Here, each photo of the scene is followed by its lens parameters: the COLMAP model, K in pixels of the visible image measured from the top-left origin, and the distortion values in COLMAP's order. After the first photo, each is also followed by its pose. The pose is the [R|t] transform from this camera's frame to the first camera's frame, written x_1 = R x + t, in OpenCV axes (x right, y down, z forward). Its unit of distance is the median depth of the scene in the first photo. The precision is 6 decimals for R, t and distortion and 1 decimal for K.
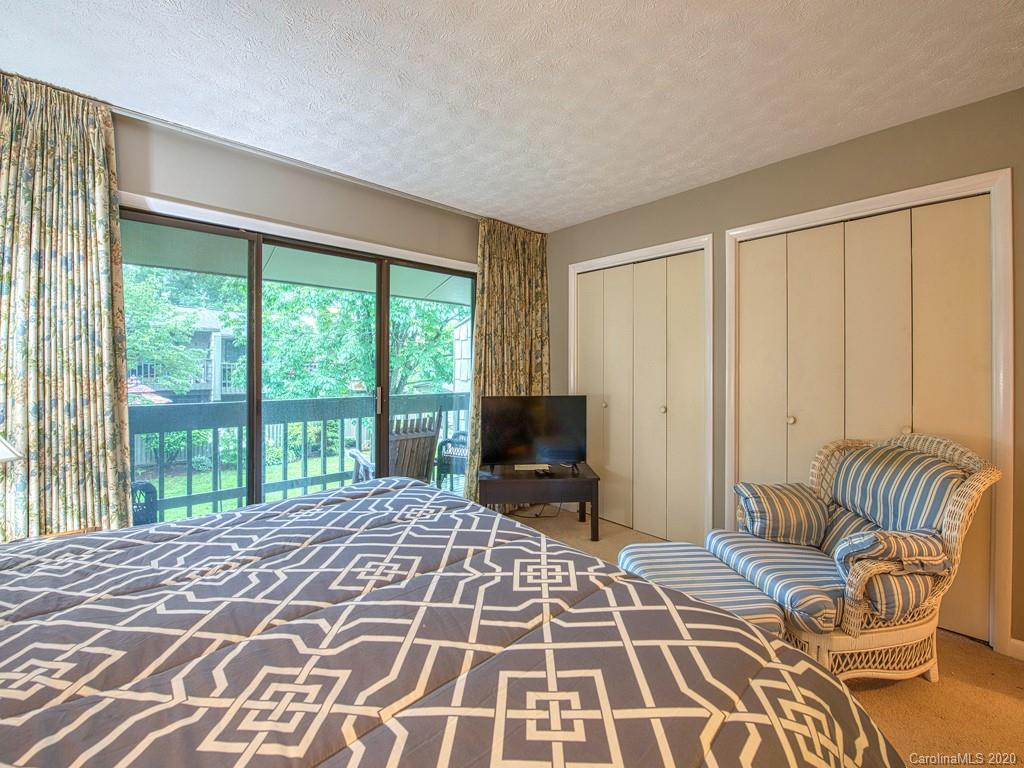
lens RADIAL K [[412.7, 0, 513.1], [0, 412.7, 365.3], [0, 0, 1]] dist [-0.021175, -0.000013]
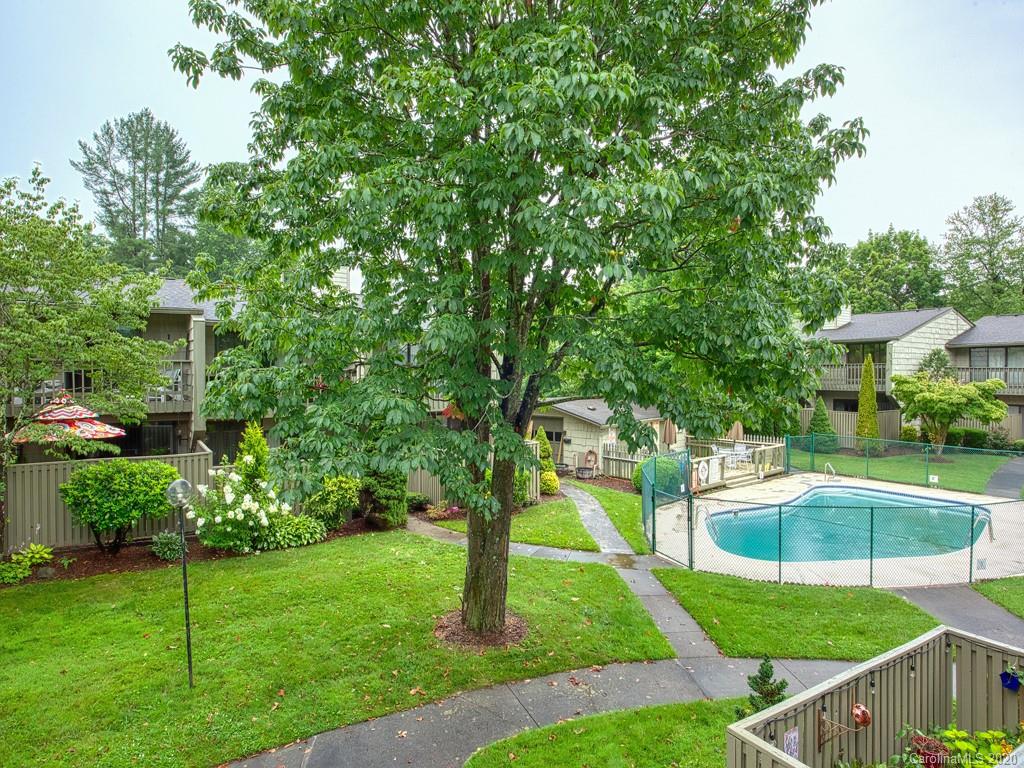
lens RADIAL K [[608.1, 0, 510.9], [0, 608.1, 374.5], [0, 0, 1]] dist [-0.002313, -0.000688]
pose [[0.982729, -0.006923, -0.184919, -0.175574], [0.008609, 0.999928, 0.008314, 0.001792], [0.184848, -0.009763, 0.982719, 0.318667]]
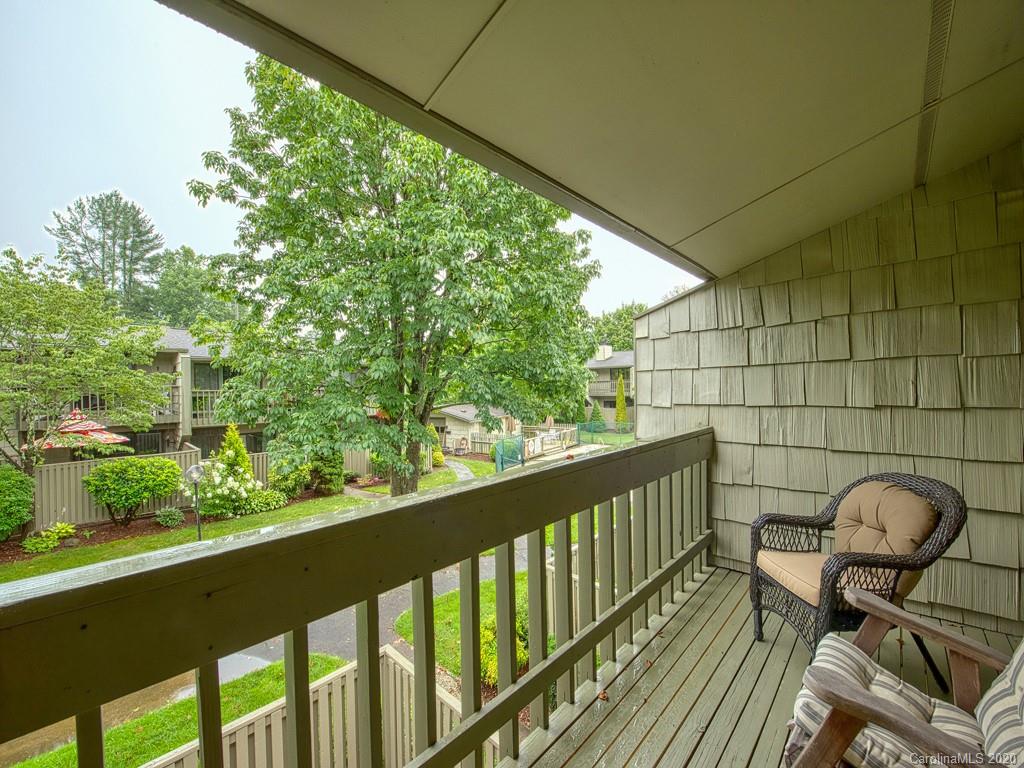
lens RADIAL K [[404.1, 0, 512.0], [0, 404.1, 384.0], [0, 0, 1]] dist [-0.020001, -0.000189]
pose [[0.997144, -0.026131, 0.070856, -0.178246], [0.026227, 0.999656, -0.000419, -0.000726], [-0.070821, 0.002276, 0.997486, 0.213431]]
